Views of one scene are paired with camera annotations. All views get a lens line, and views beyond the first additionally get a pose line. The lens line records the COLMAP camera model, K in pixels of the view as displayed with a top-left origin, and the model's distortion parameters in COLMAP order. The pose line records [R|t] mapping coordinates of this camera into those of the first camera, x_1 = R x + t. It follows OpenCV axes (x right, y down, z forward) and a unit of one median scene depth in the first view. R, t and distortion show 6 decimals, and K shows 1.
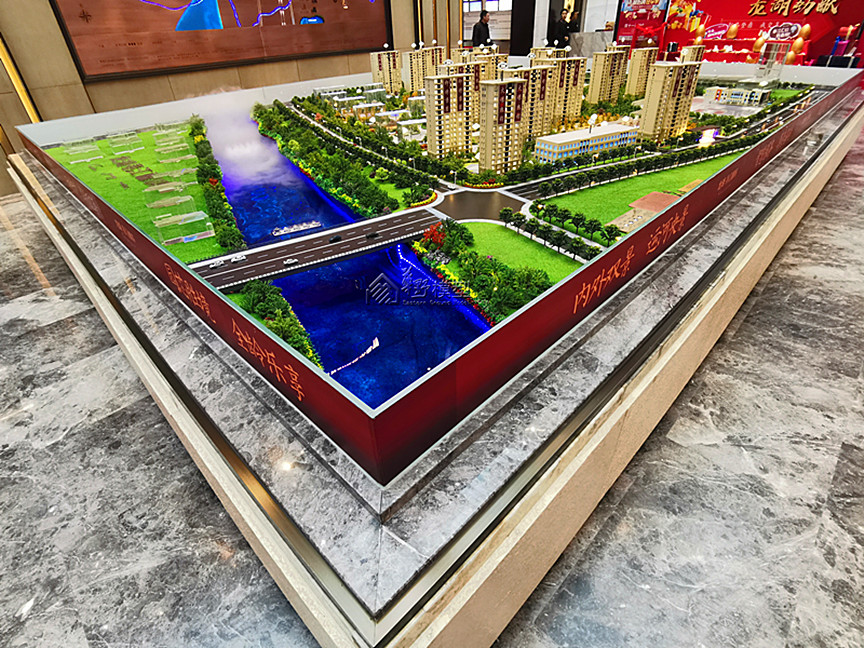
lens RADIAL K [[436.4, 0, 432.0], [0, 436.4, 324.0], [0, 0, 1]] dist [-0.033832, 0.002941]
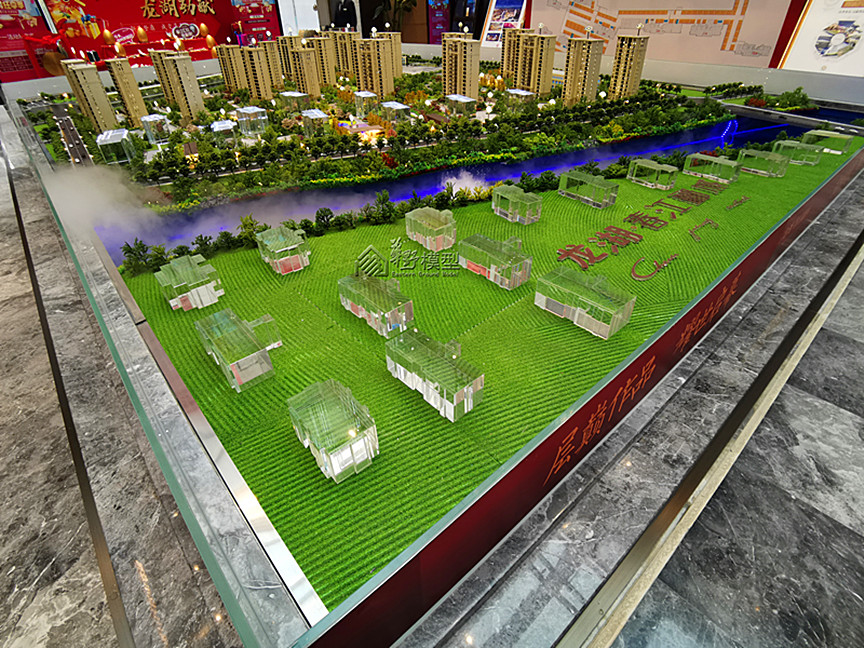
lens RADIAL K [[436.4, 0, 432.0], [0, 436.4, 324.0], [0, 0, 1]] dist [-0.033832, 0.002941]
pose [[0.063806, -0.564993, 0.822625, -0.609552], [0.588789, 0.686864, 0.426081, -0.335171], [-0.805765, 0.457166, 0.376487, 0.525219]]
